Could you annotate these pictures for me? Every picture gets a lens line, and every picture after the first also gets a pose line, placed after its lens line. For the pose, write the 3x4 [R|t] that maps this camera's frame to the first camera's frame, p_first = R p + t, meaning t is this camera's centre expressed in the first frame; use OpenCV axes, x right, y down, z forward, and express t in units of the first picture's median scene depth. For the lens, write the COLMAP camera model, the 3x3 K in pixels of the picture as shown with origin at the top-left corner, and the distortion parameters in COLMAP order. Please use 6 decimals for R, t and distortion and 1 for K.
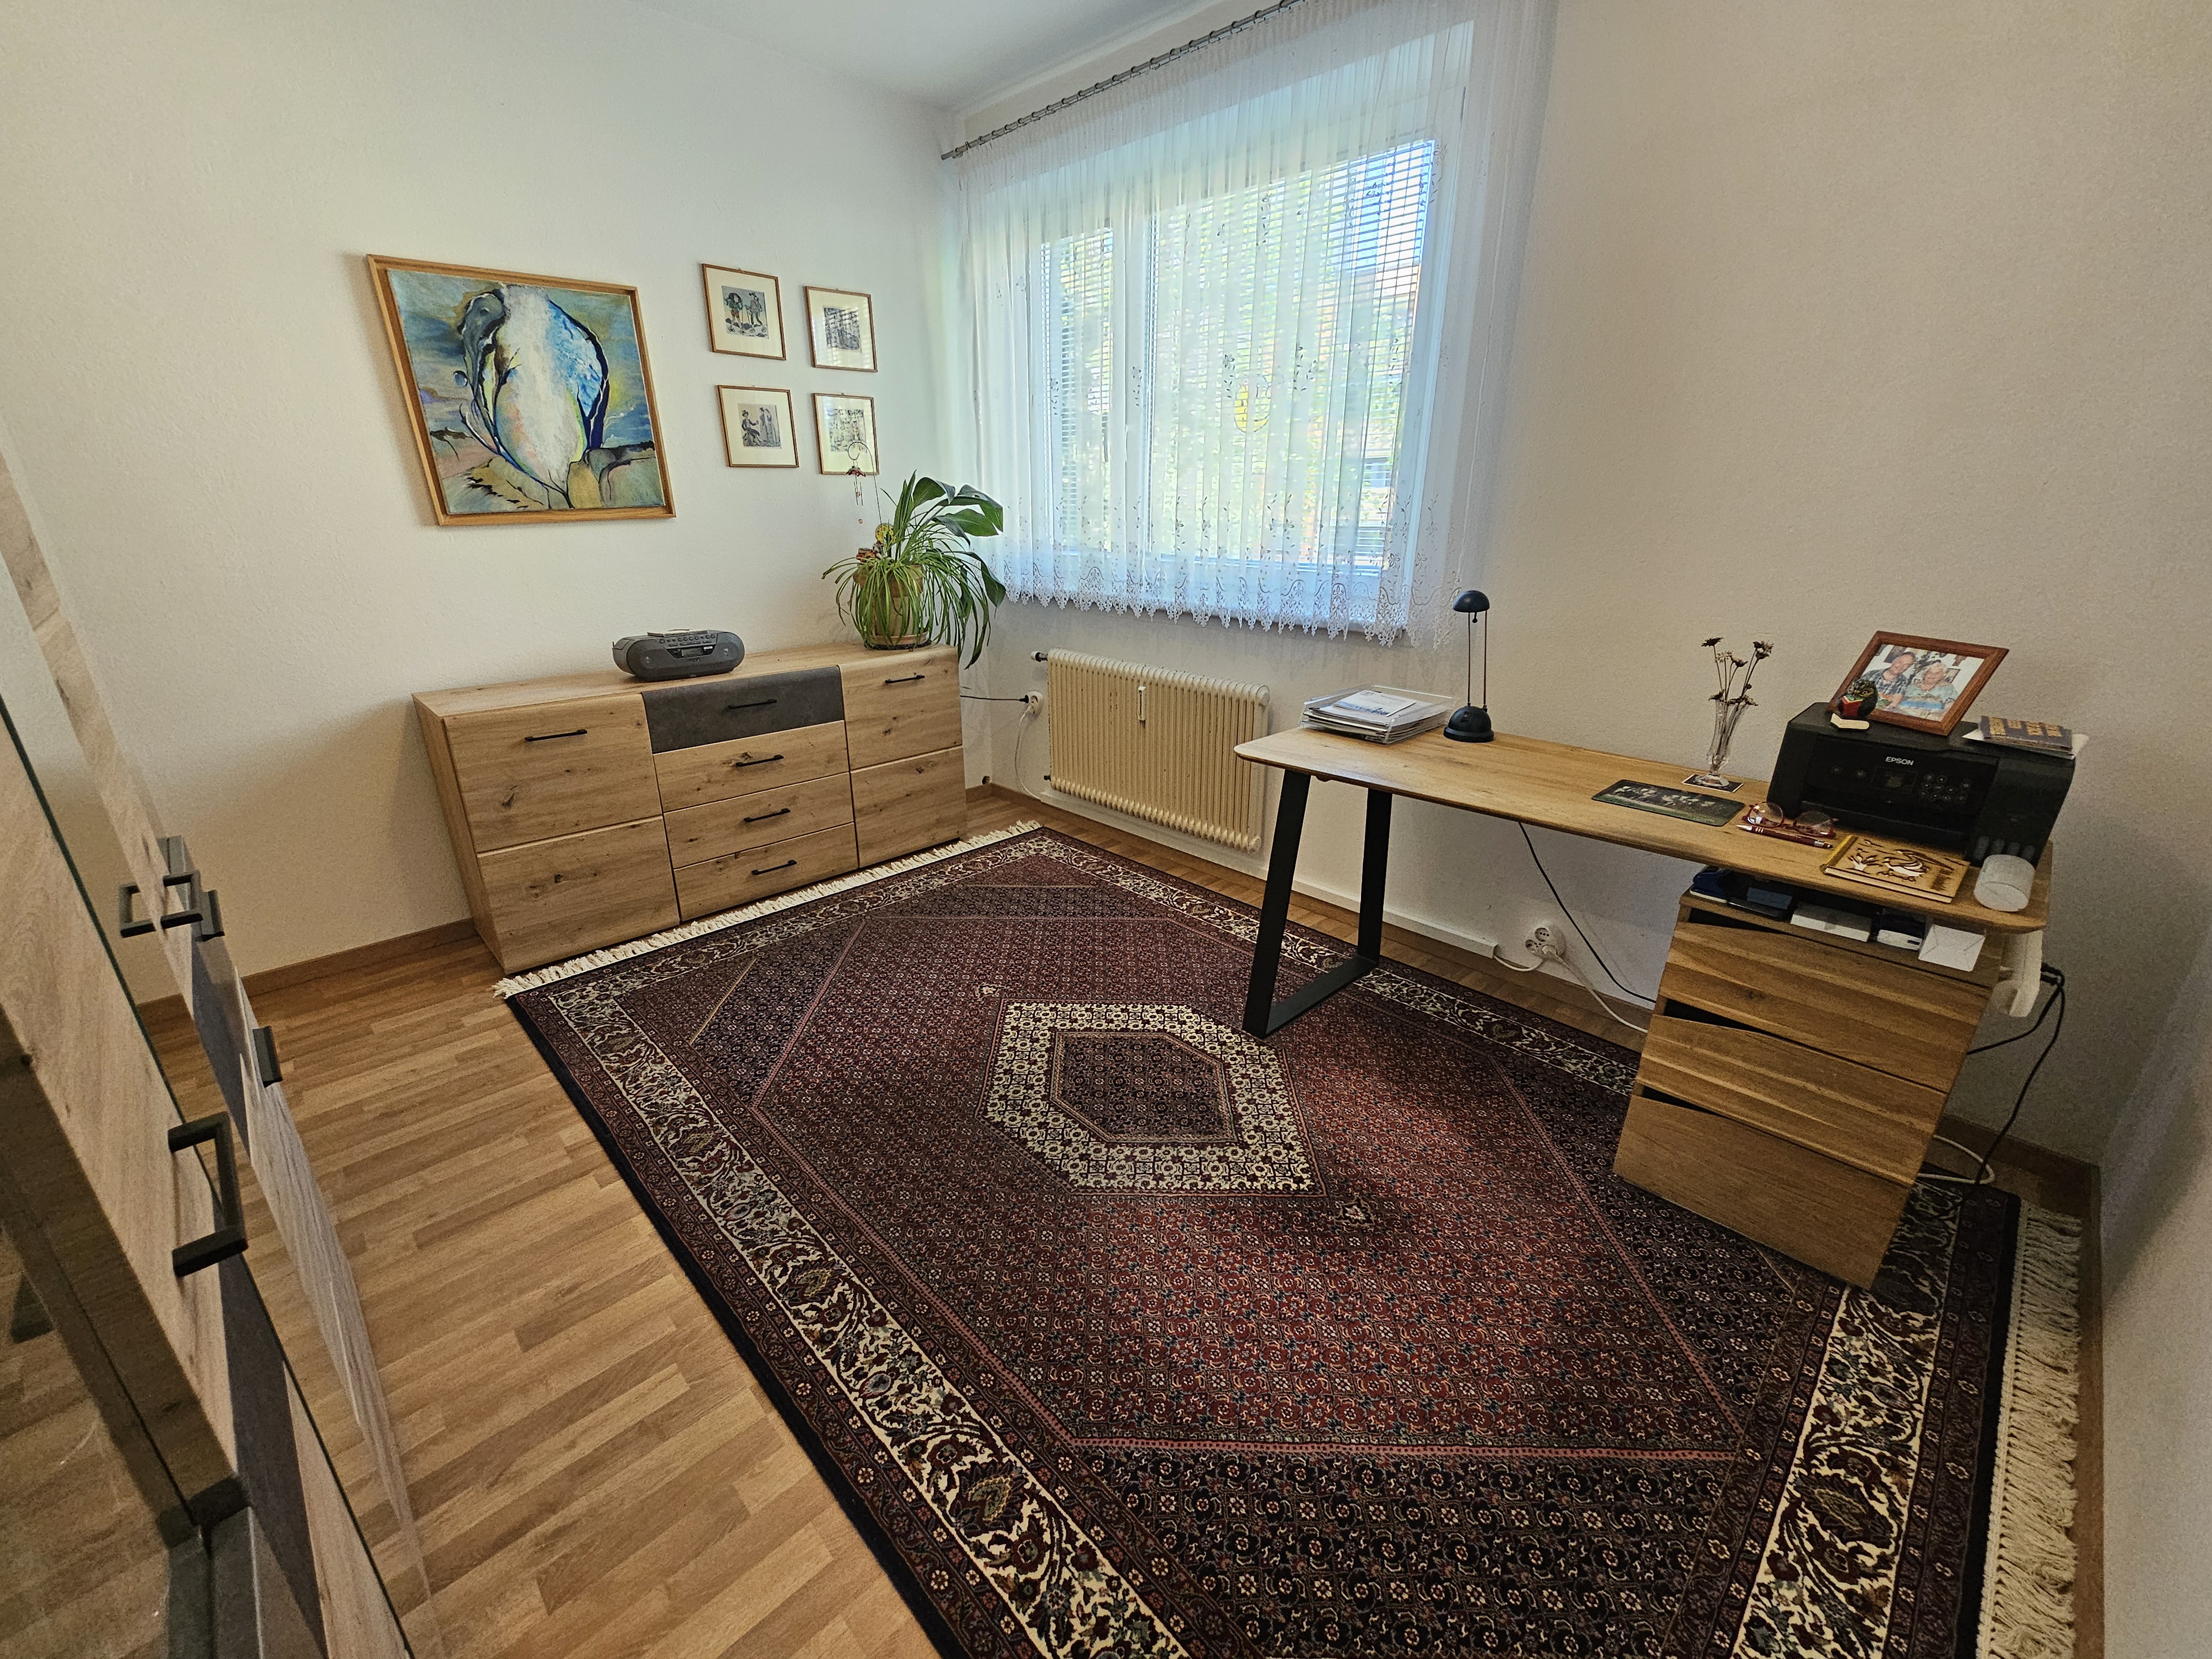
lens RADIAL K [[900.1, 0, 1094.4], [0, 900.1, 834.5], [0, 0, 1]] dist [-0.004608, -0.000612]
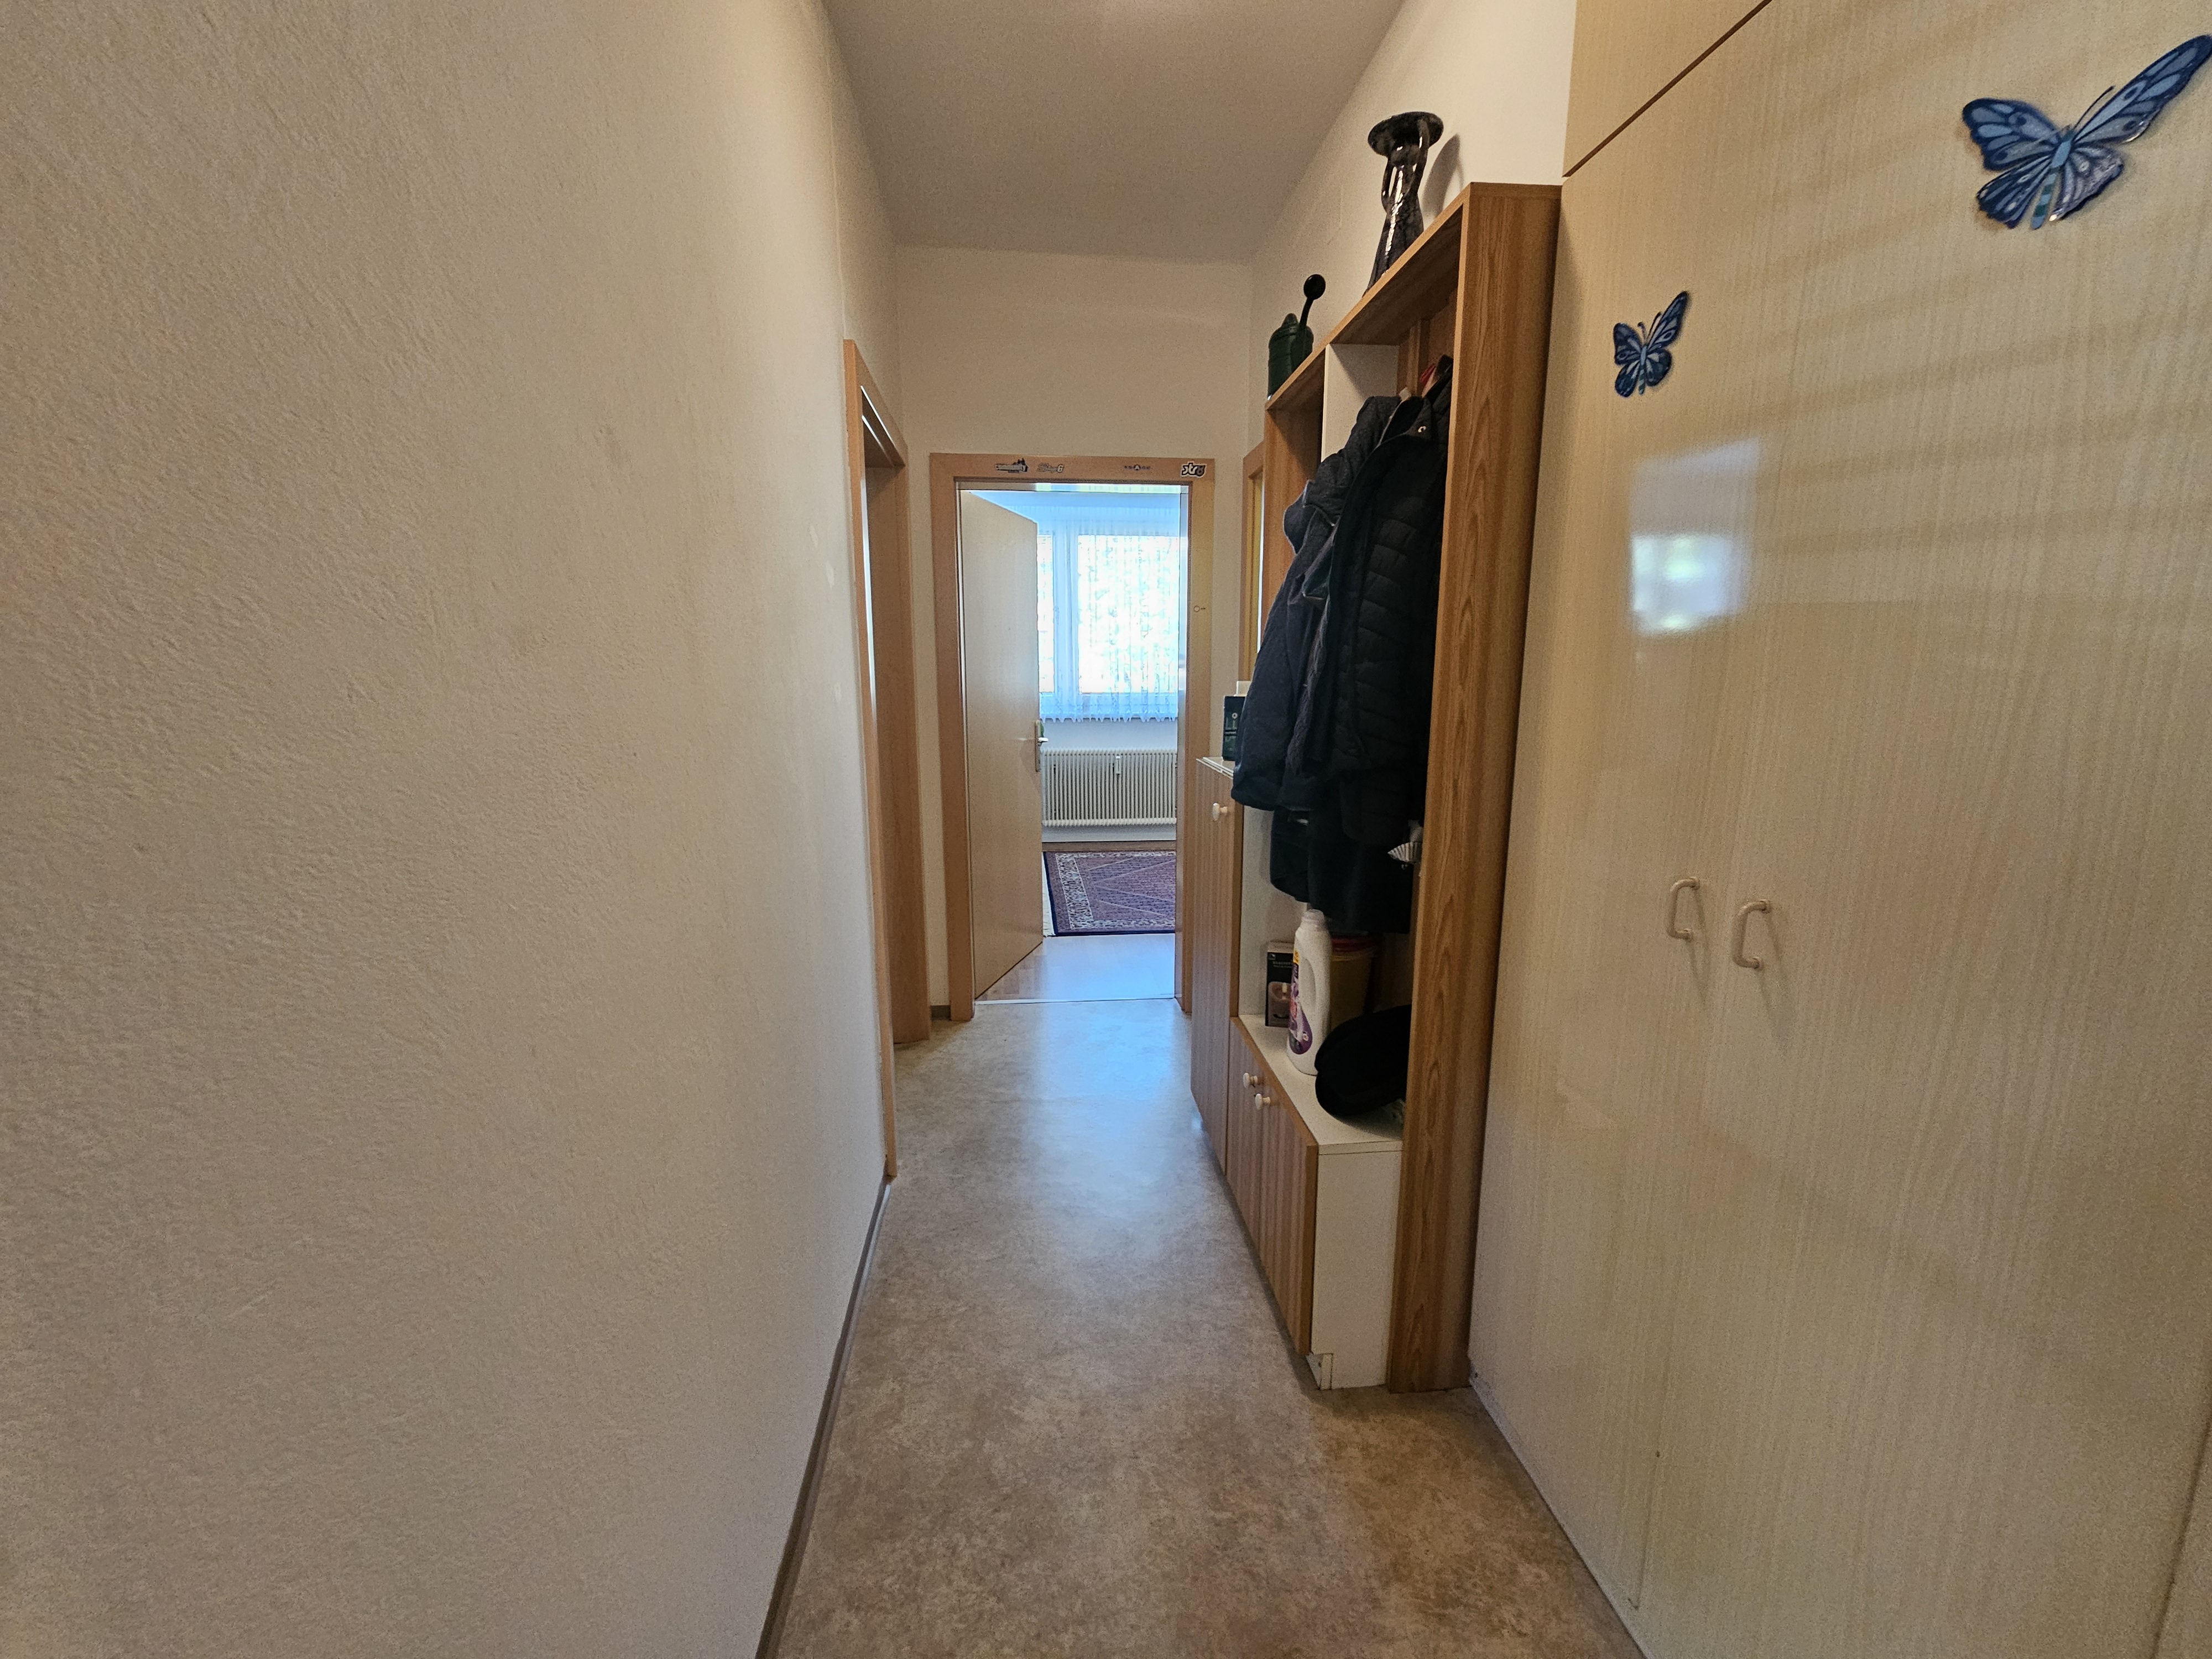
lens RADIAL K [[900.1, 0, 1103.8], [0, 900.1, 826.2], [0, 0, 1]] dist [-0.004608, -0.000612]
pose [[0.622197, -0.140035, 0.770235, -1.857206], [0.278361, 0.959149, -0.050480, 0.089821], [-0.731701, 0.245812, 0.635760, -0.236045]]
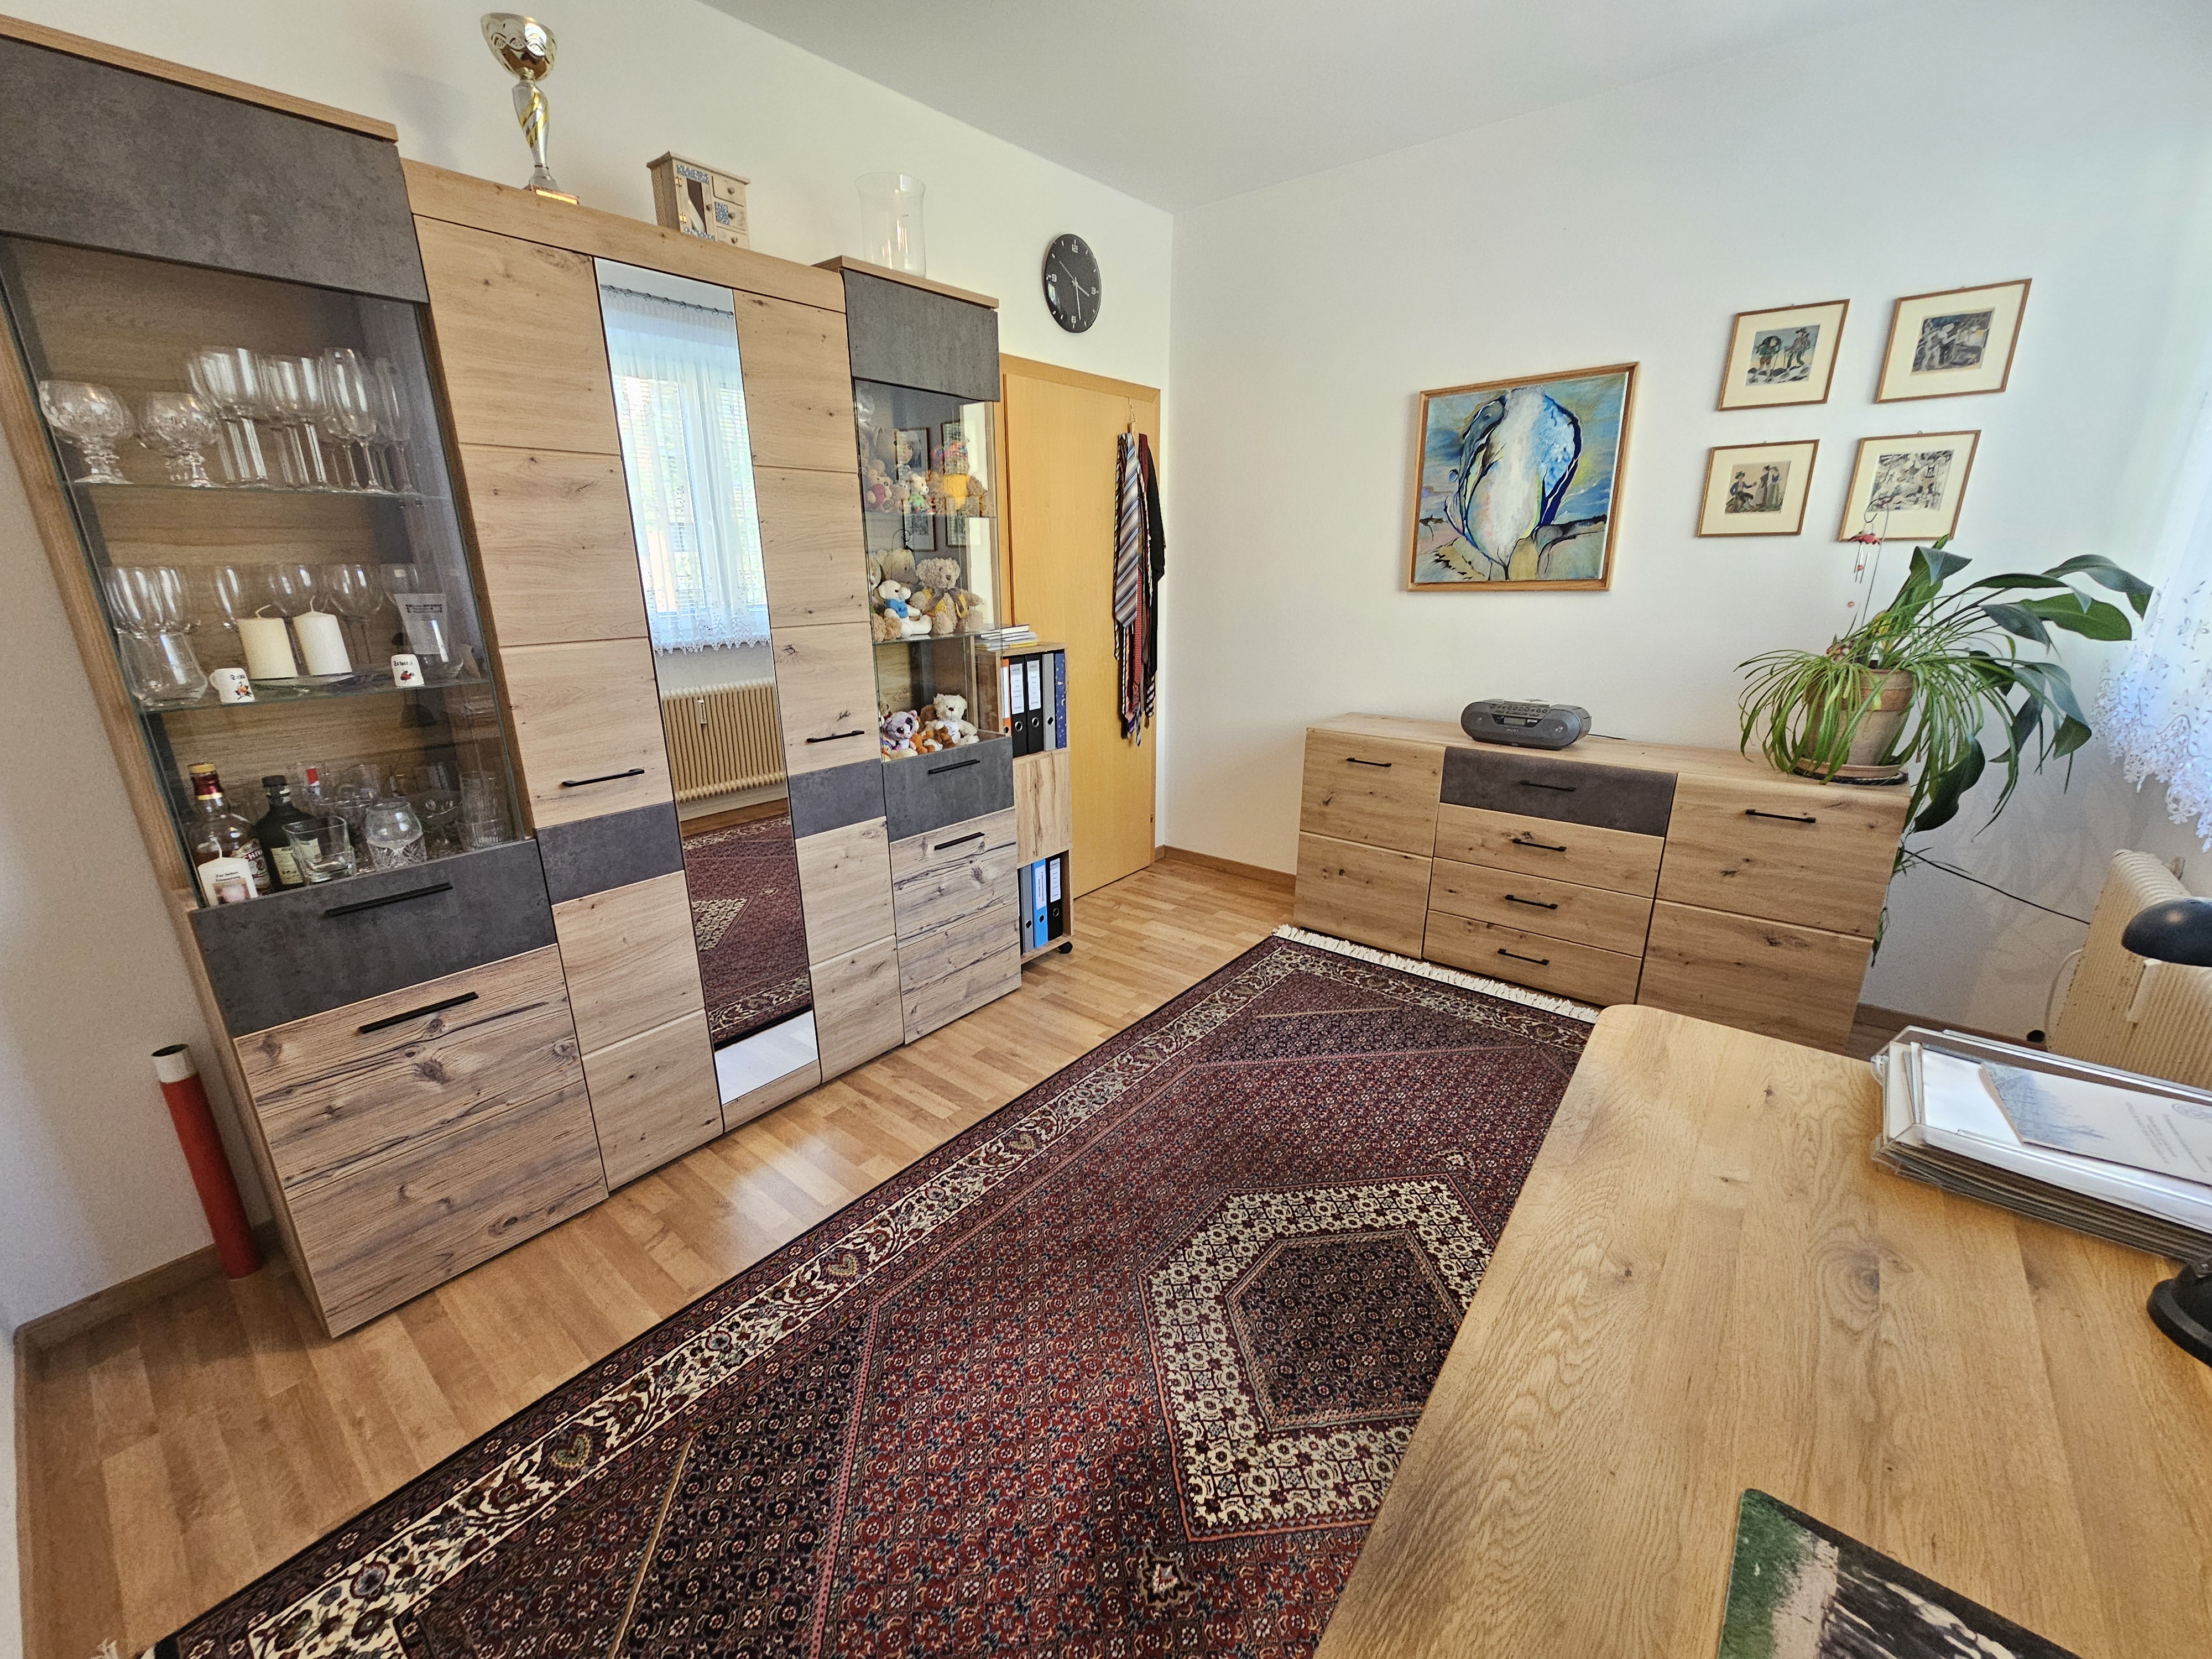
lens RADIAL K [[900.1, 0, 1104.7], [0, 900.1, 835.1], [0, 0, 1]] dist [-0.004608, -0.000612]
pose [[0.119303, 0.291618, -0.949066, 0.531220], [-0.340795, 0.909846, 0.236727, -0.181506], [0.932537, 0.295194, 0.207929, 0.426717]]
